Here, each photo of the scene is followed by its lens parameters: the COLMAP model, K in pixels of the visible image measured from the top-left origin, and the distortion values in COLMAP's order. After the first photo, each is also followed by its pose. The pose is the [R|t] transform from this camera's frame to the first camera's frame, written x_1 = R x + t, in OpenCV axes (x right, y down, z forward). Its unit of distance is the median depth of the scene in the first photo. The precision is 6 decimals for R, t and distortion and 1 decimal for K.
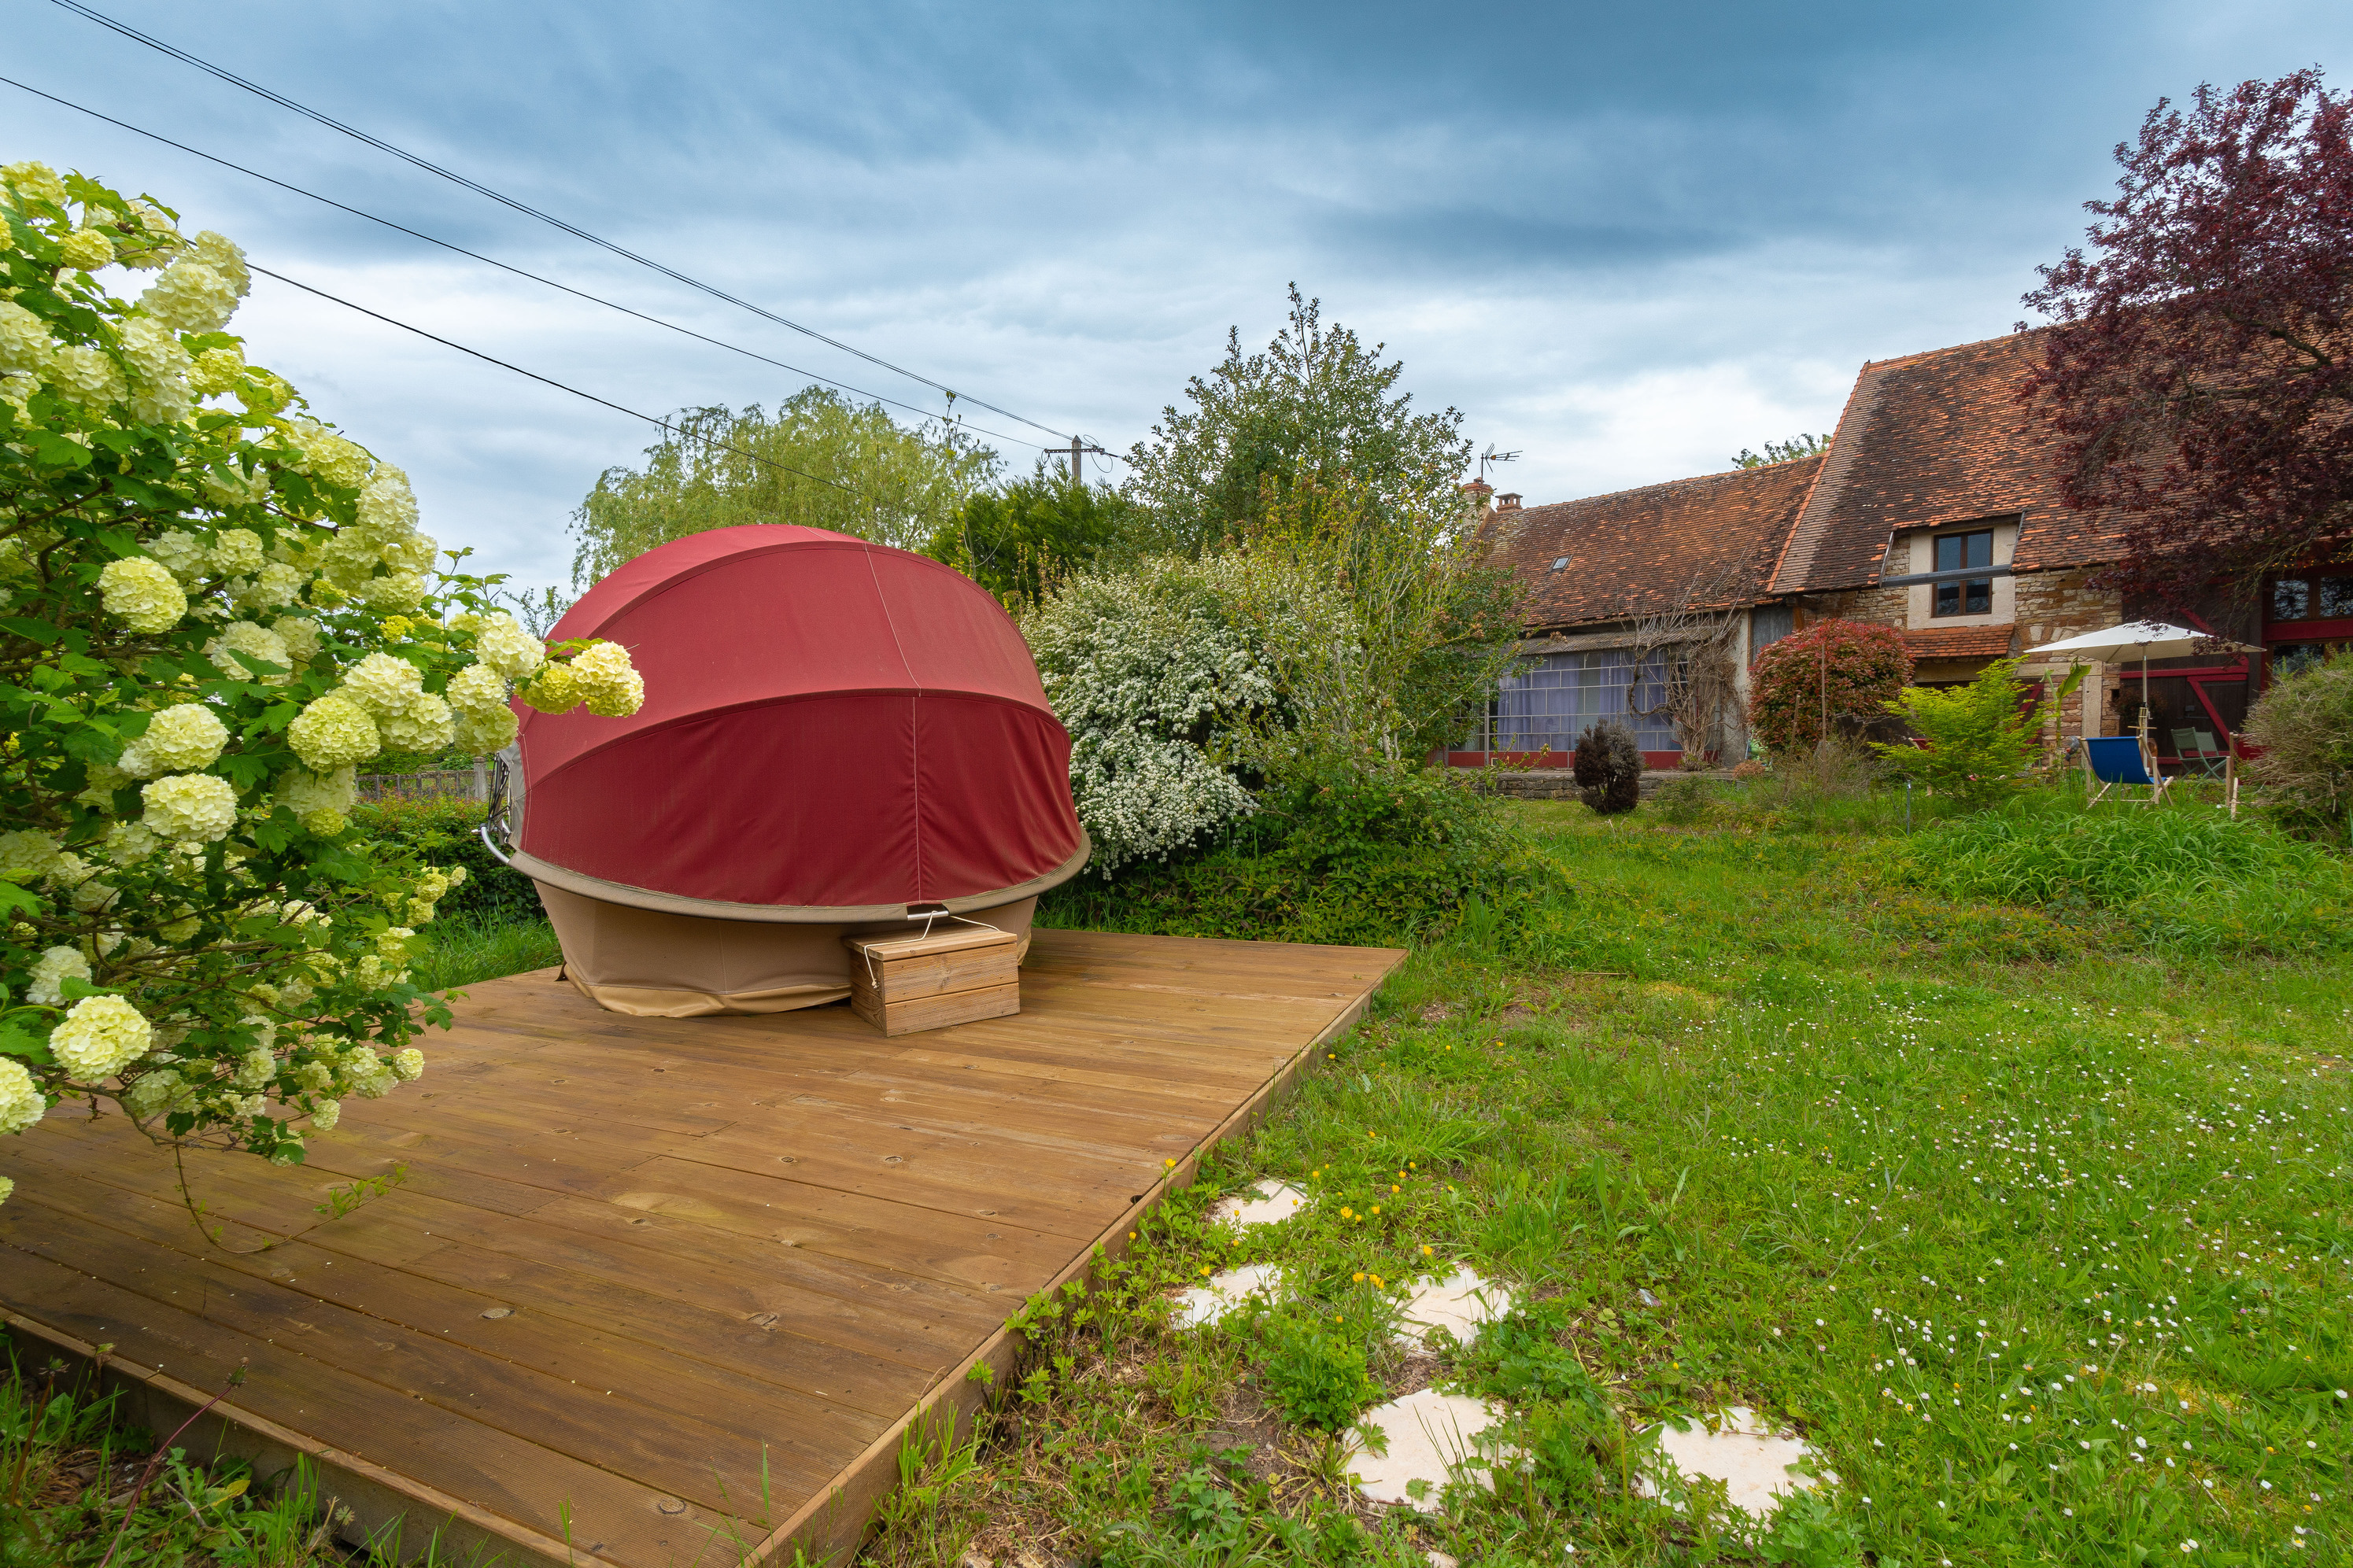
lens RADIAL K [[1079.3, 0, 1170.4], [0, 1079.3, 790.8], [0, 0, 1]] dist [-0.005358, 0.001490]
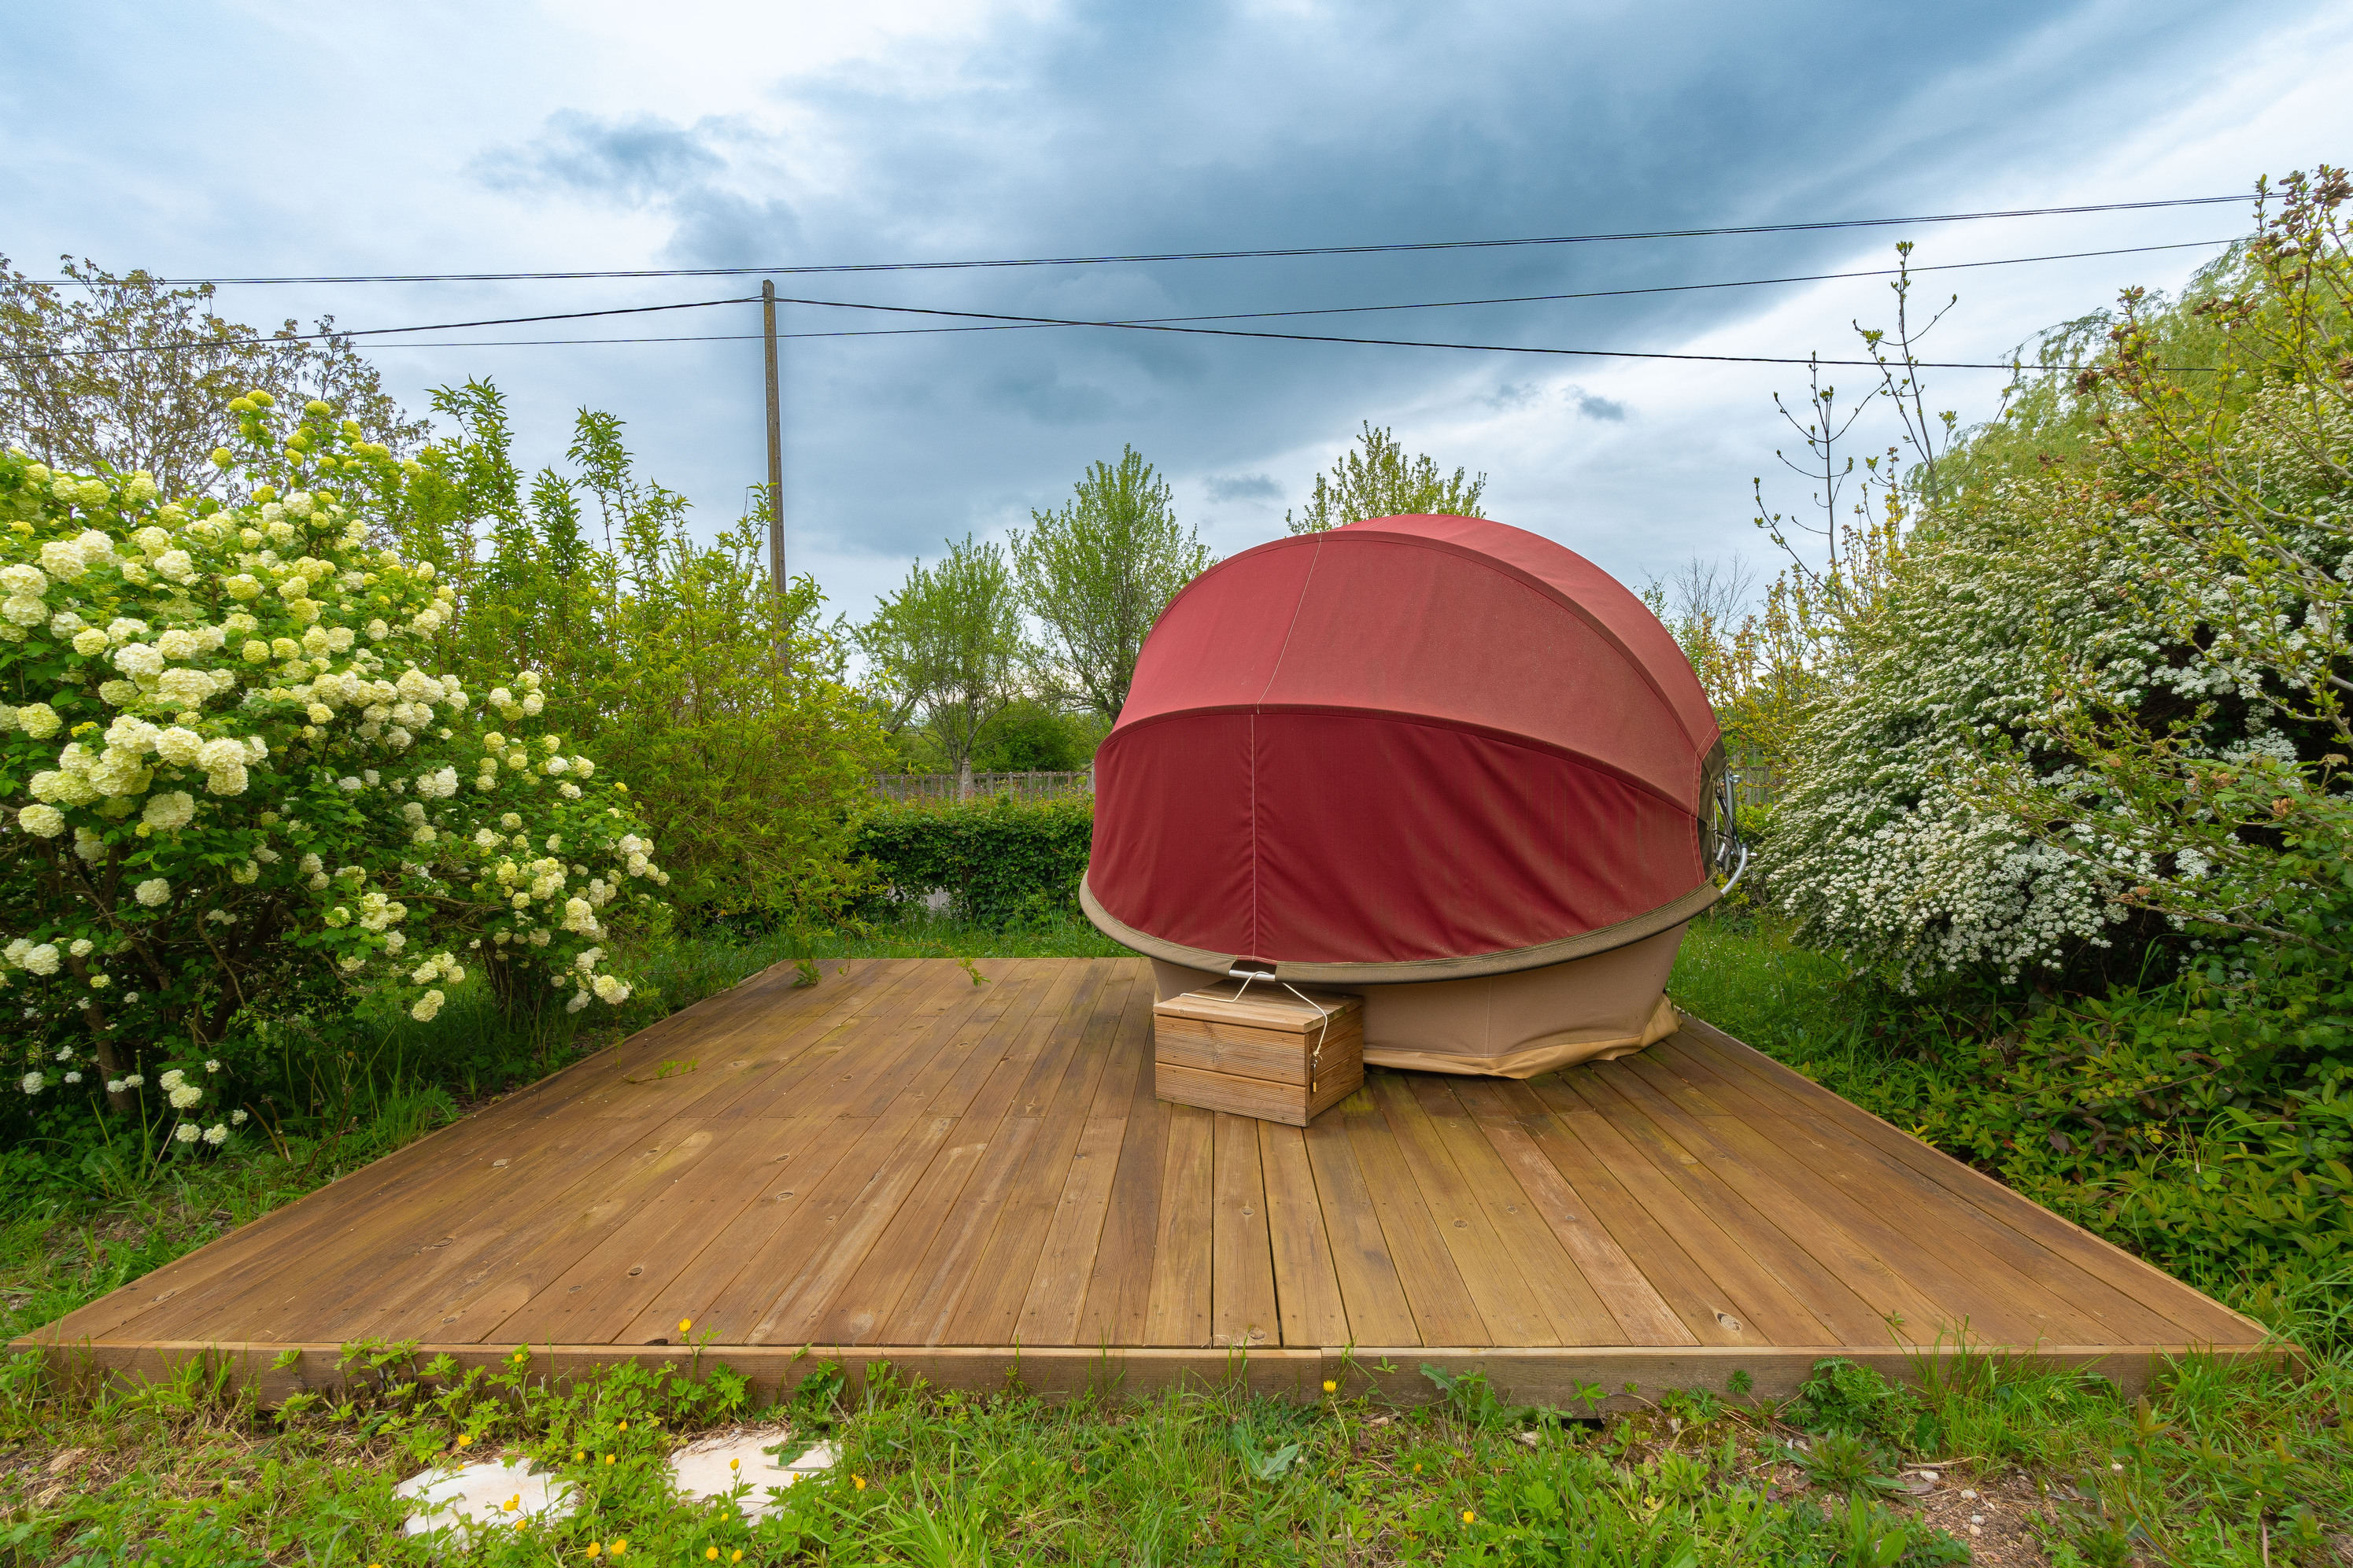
lens RADIAL K [[1079.3, 0, 1178.8], [0, 1079.3, 781.6], [0, 0, 1]] dist [-0.005358, 0.001490]
pose [[0.379296, 0.040819, -0.924375, 0.525326], [-0.039535, 0.998829, 0.027884, -0.056058], [0.924430, 0.025969, 0.380466, 0.629354]]
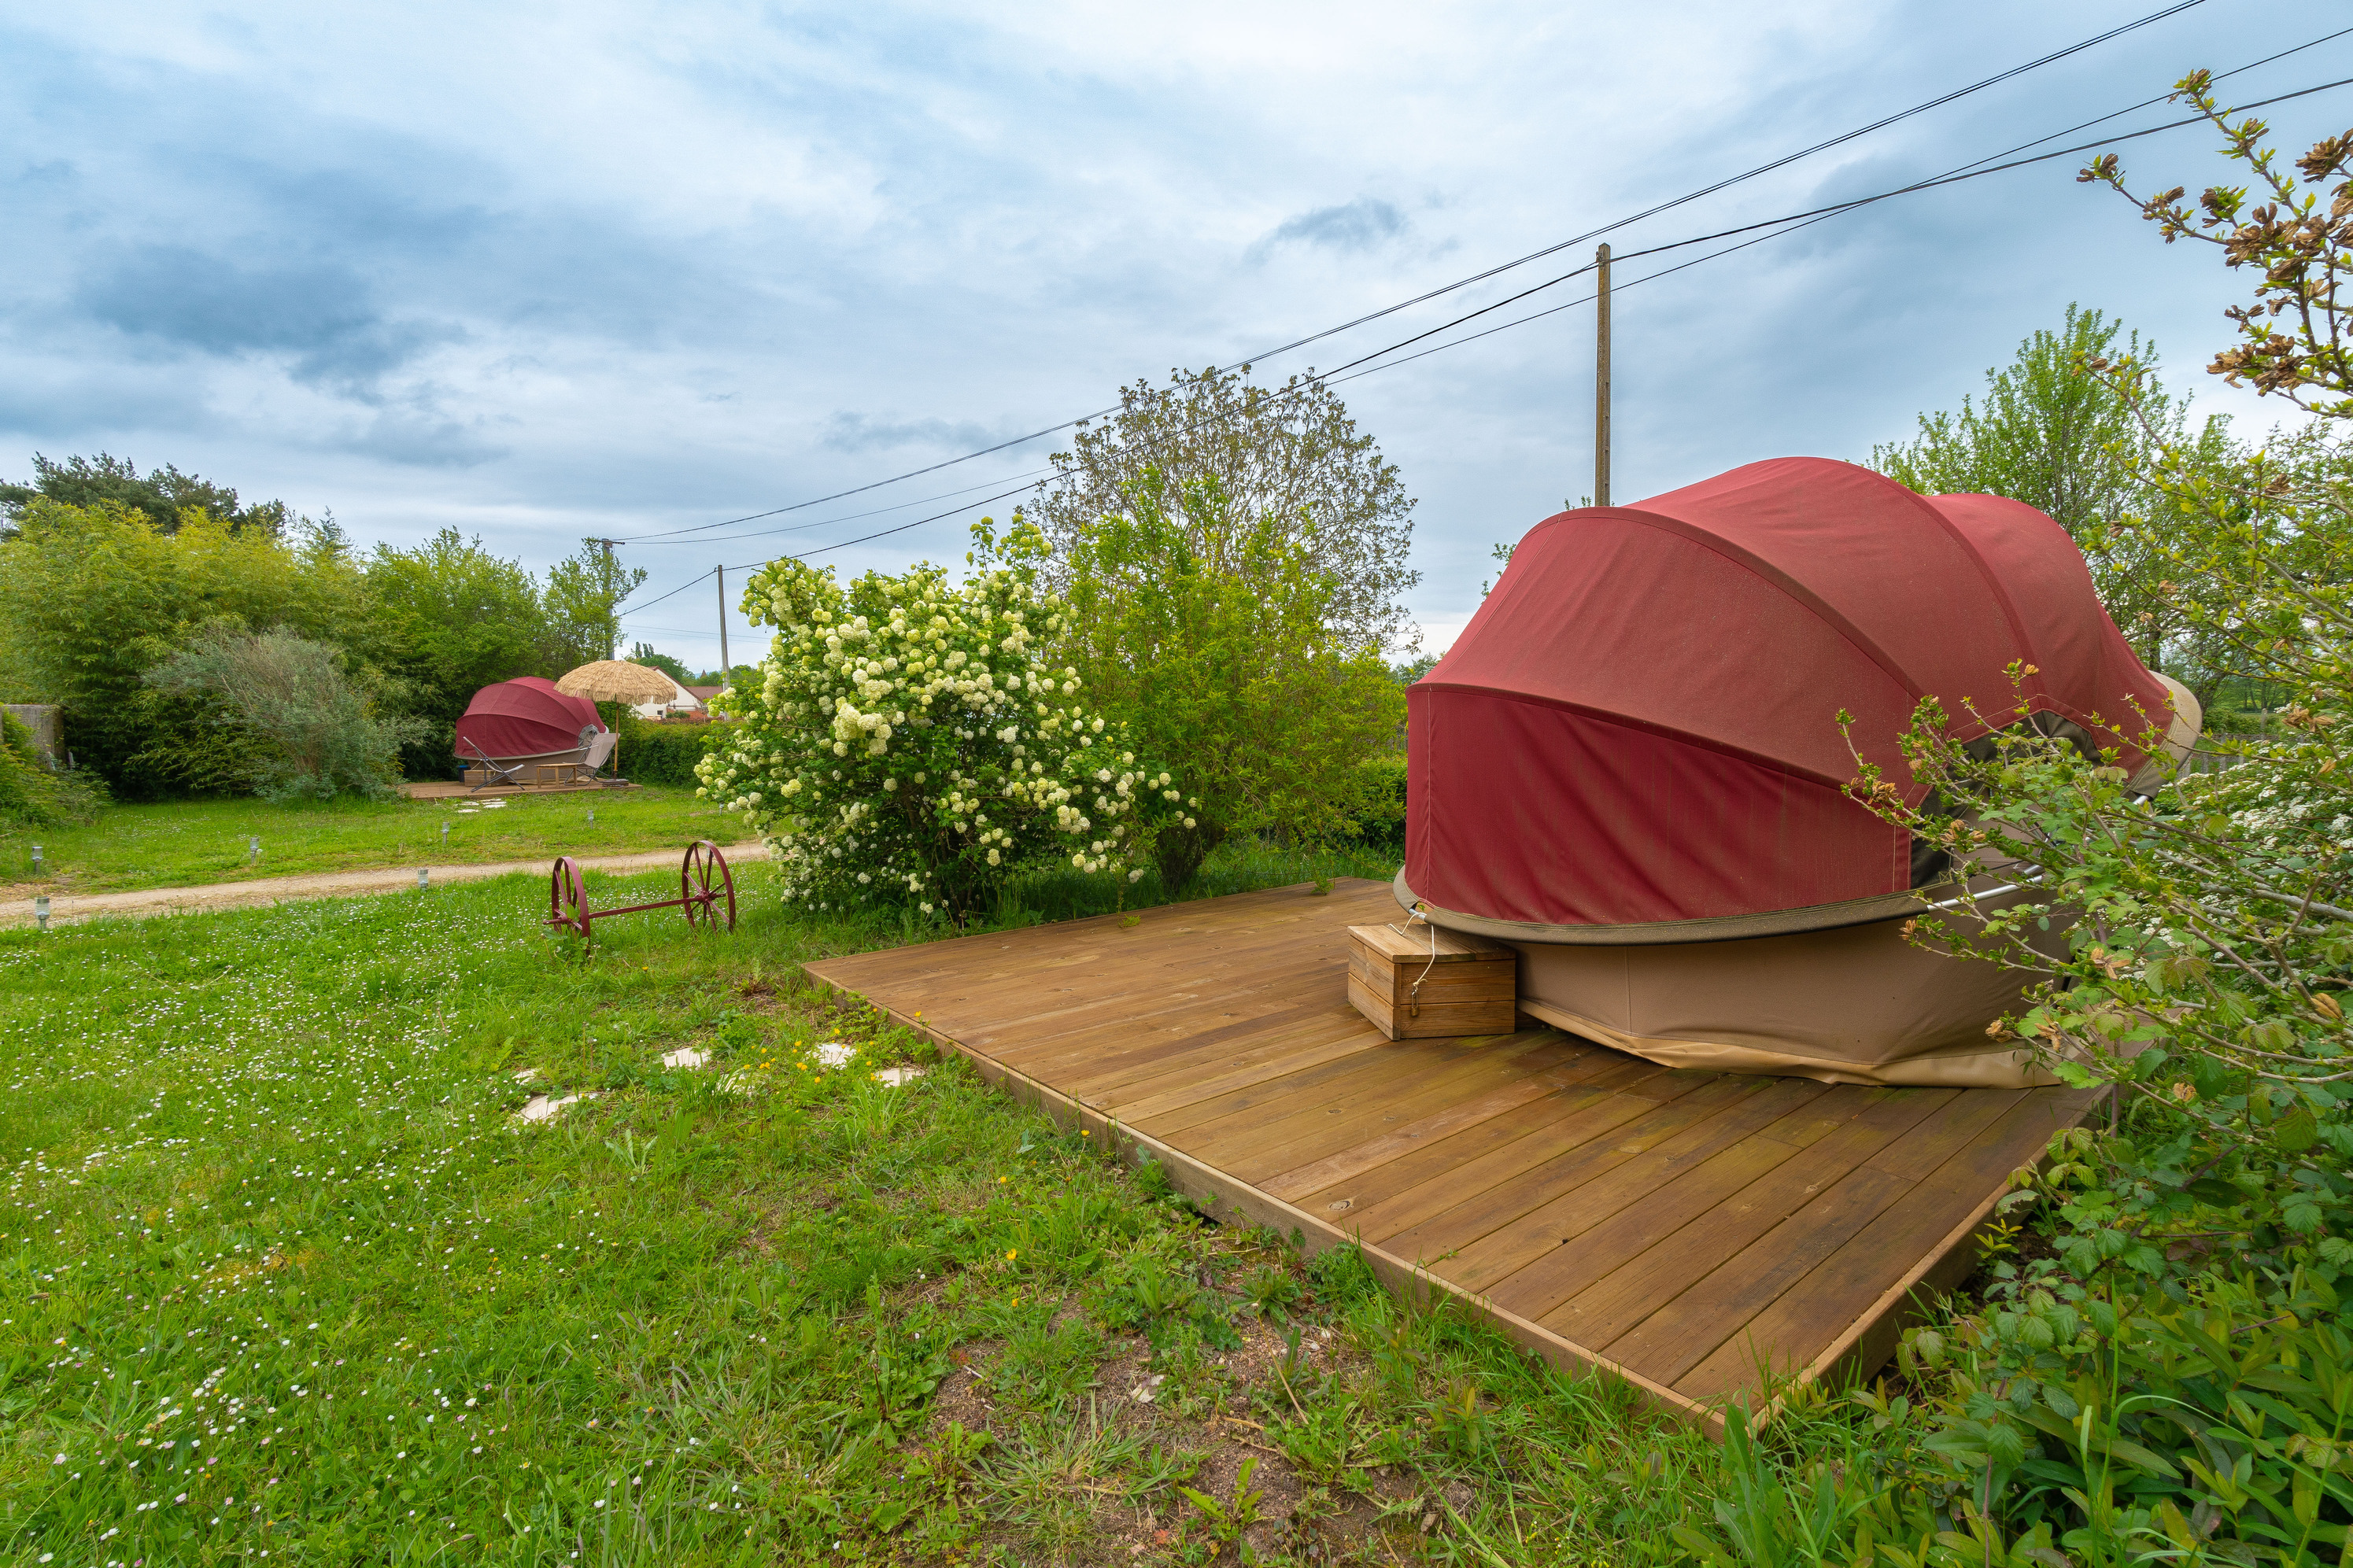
lens RADIAL K [[1079.3, 0, 1174.2], [0, 1079.3, 774.7], [0, 0, 1]] dist [-0.005358, 0.001490]
pose [[-0.453459, 0.079934, -0.887686, 0.741814], [-0.023086, 0.994583, 0.101353, -0.106509], [0.890978, 0.066453, -0.449157, 1.243246]]
